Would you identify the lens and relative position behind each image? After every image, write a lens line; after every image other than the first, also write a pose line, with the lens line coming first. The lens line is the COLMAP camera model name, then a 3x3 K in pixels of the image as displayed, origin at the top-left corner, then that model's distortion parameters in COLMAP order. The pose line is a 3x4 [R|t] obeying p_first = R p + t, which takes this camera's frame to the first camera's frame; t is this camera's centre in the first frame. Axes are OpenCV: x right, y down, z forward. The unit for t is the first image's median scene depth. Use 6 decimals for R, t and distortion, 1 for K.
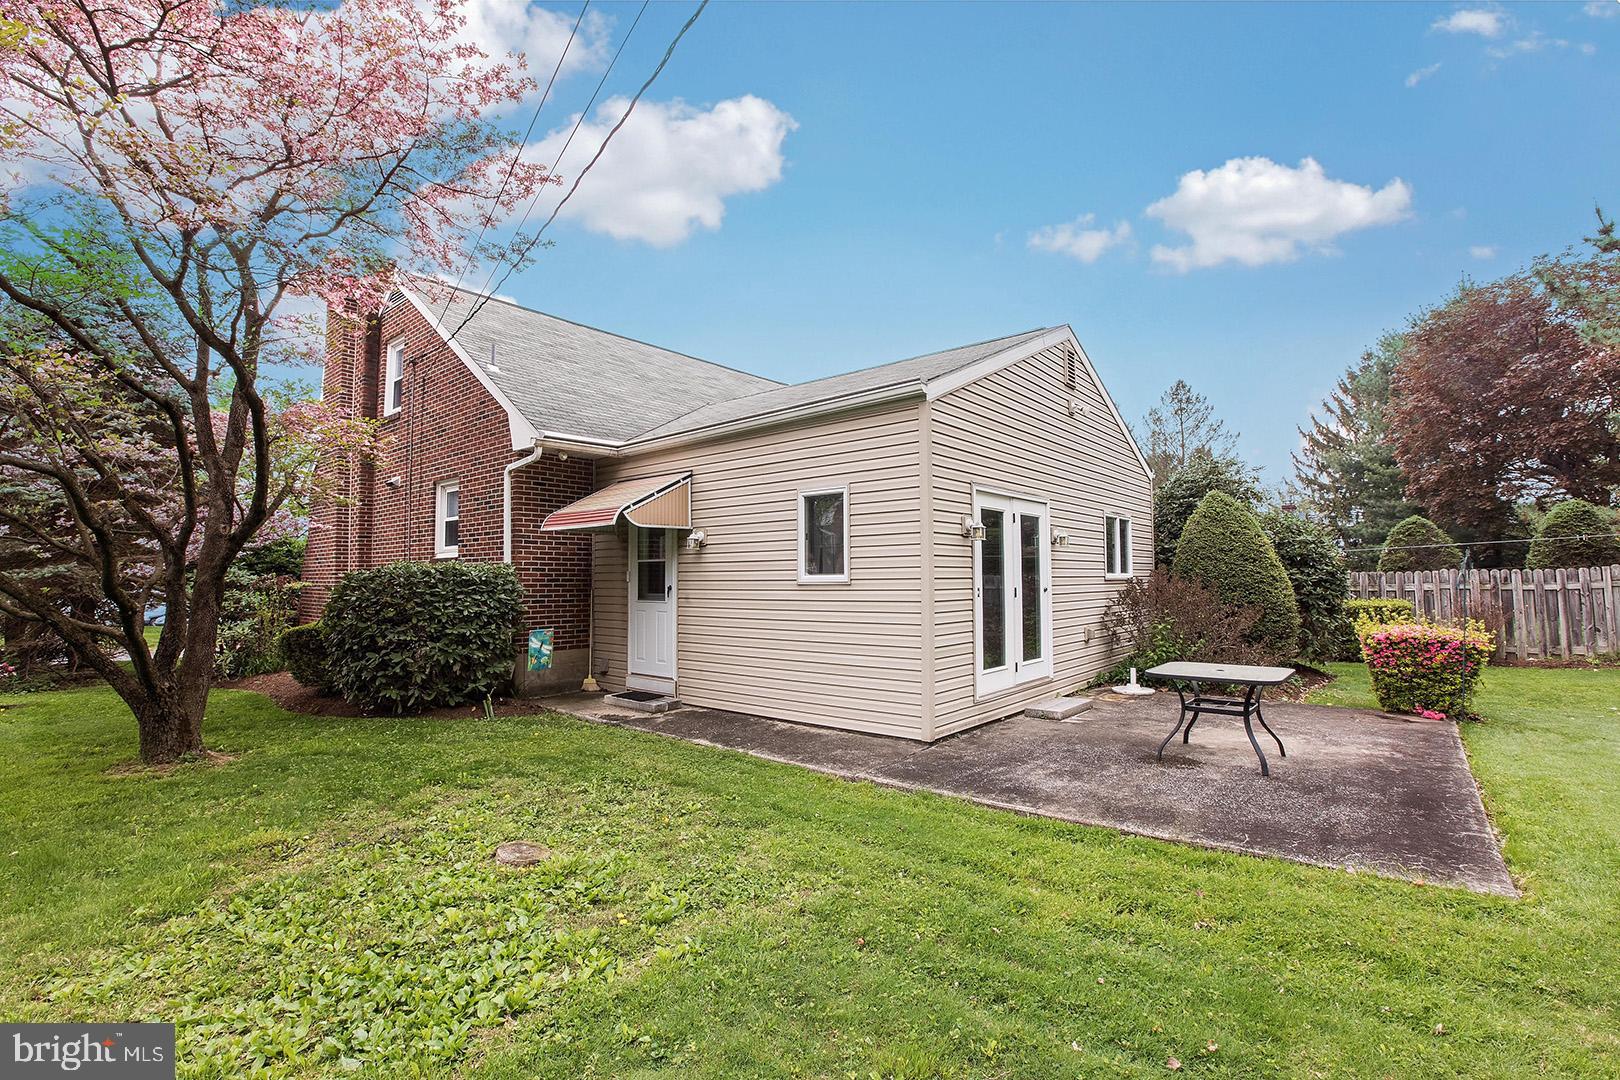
lens RADIAL K [[734.6, 0, 804.8], [0, 734.6, 538.6], [0, 0, 1]] dist [-0.053682, 0.017487]
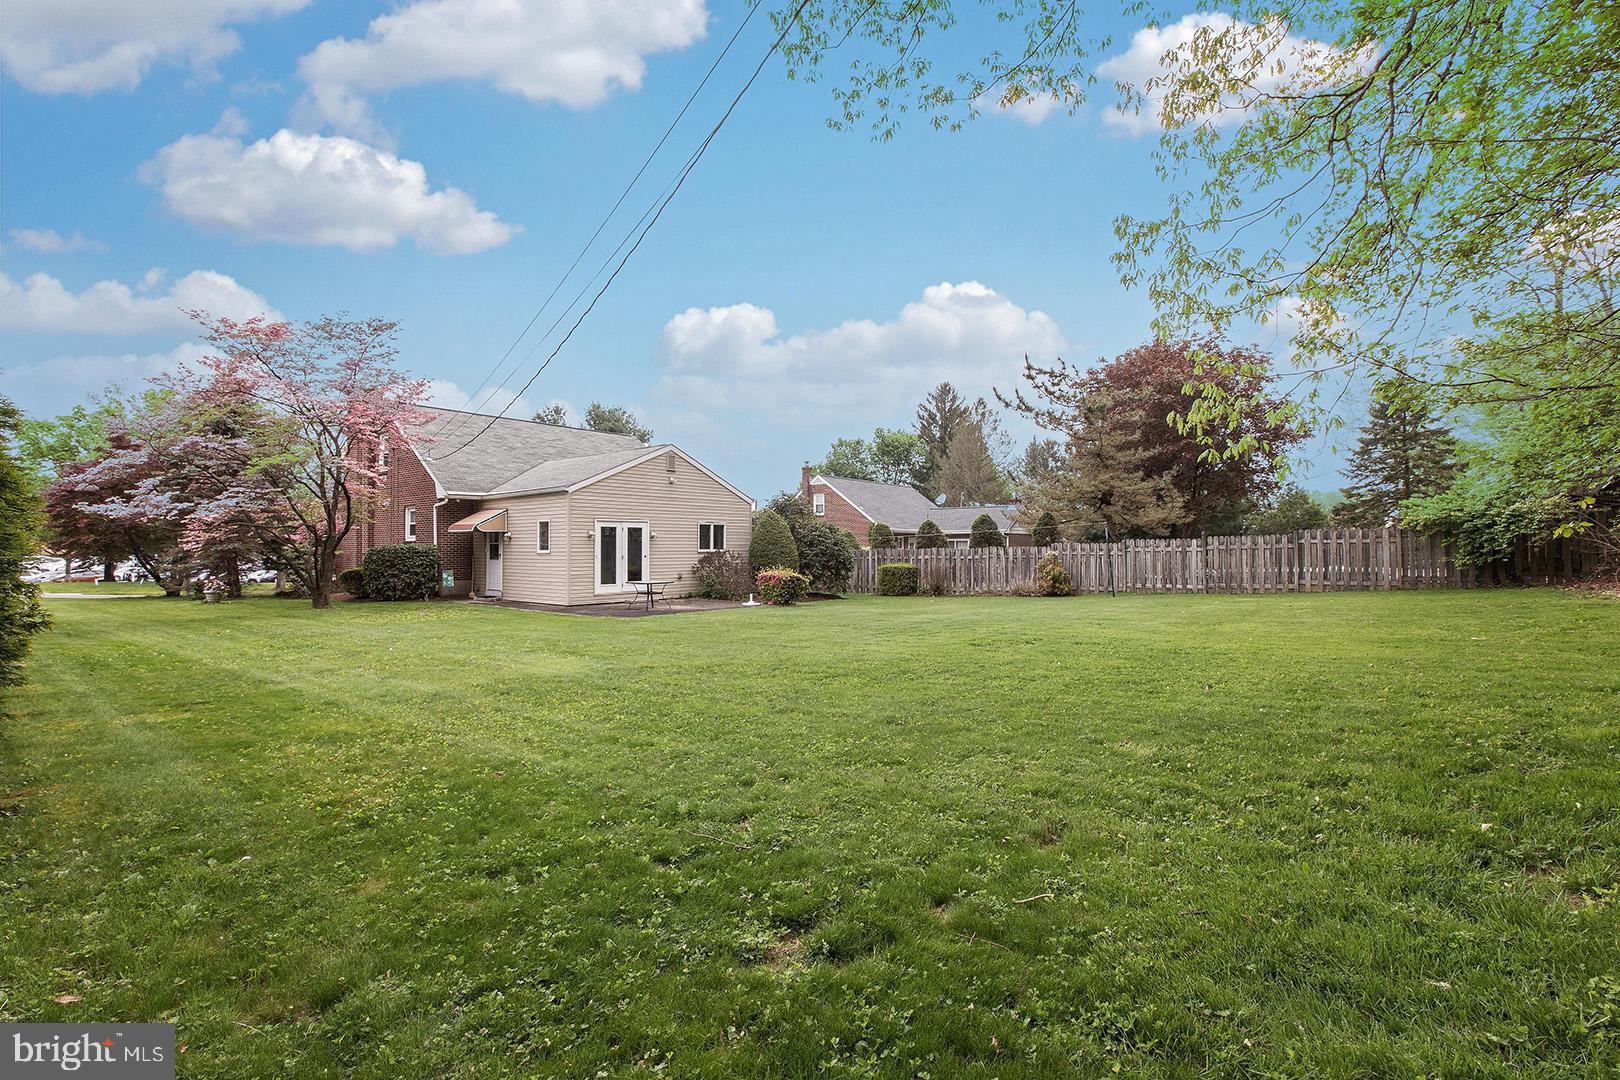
lens RADIAL K [[734.6, 0, 804.8], [0, 734.6, 538.6], [0, 0, 1]] dist [-0.053682, 0.017487]
pose [[0.999389, 0.005934, 0.034459, 0.780362], [-0.007389, 0.999079, 0.042260, -0.101812], [-0.034176, -0.042489, 0.998512, -1.538352]]
